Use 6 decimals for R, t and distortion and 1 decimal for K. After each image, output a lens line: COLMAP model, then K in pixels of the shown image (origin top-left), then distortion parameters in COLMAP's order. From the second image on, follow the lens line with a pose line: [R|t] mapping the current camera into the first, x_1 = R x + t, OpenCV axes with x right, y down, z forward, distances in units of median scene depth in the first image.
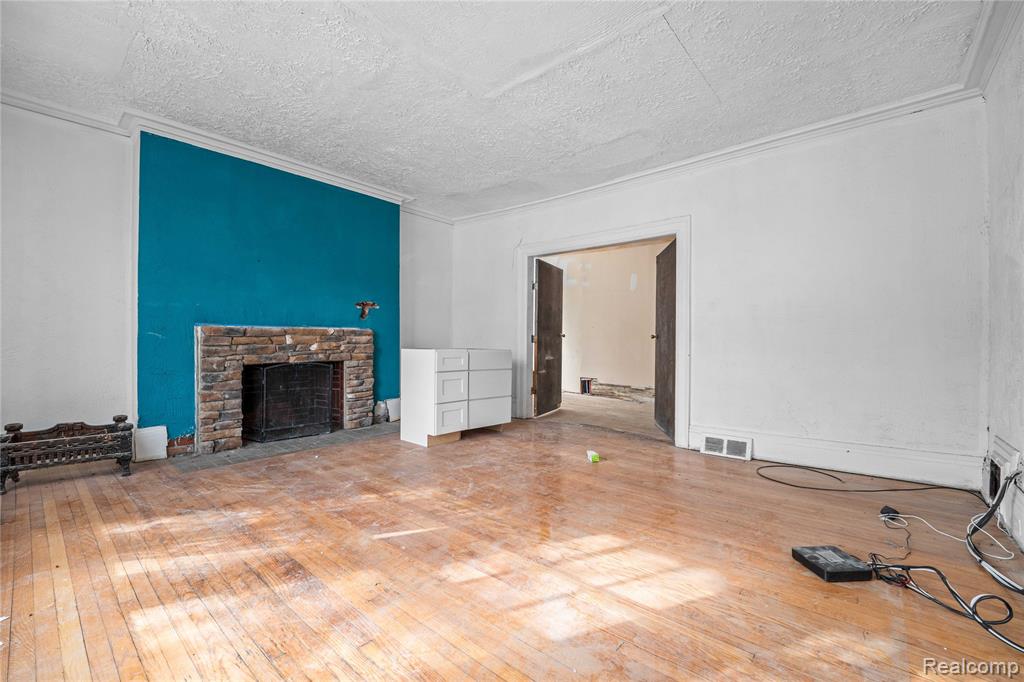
lens RADIAL K [[431.1, 0, 515.7], [0, 431.1, 346.1], [0, 0, 1]] dist [-0.000792, -0.005542]
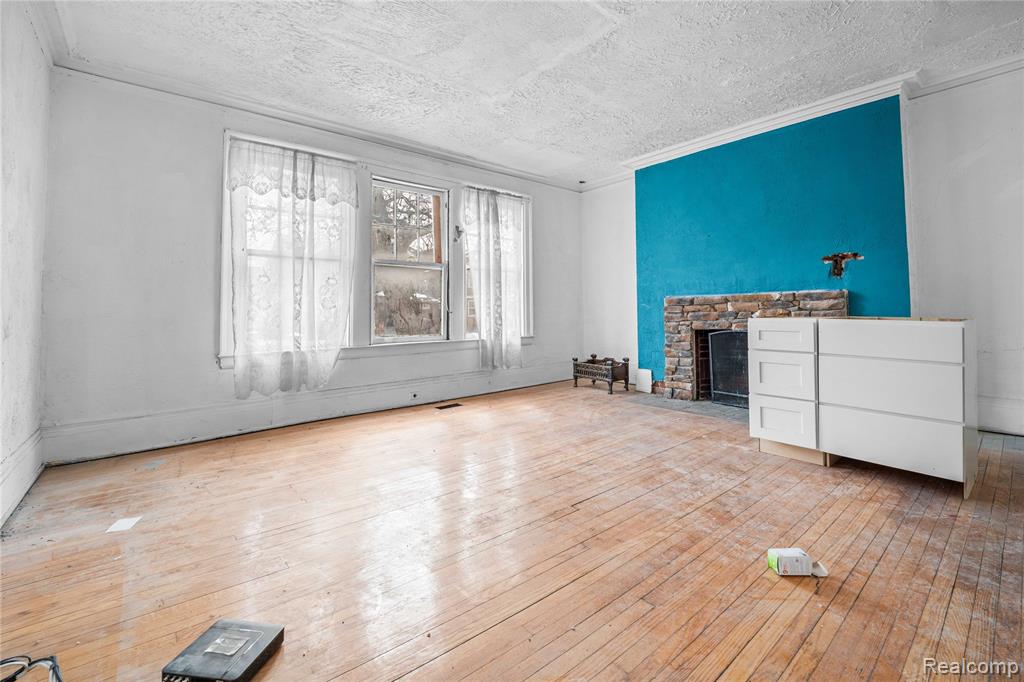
lens RADIAL K [[431.1, 0, 500.7], [0, 431.1, 298.3], [0, 0, 1]] dist [-0.000792, -0.005542]
pose [[-0.177910, -0.032124, -0.983522, 0.618594], [0.001501, 0.999457, -0.032916, -0.002894], [0.984046, -0.007333, -0.177765, 0.717530]]
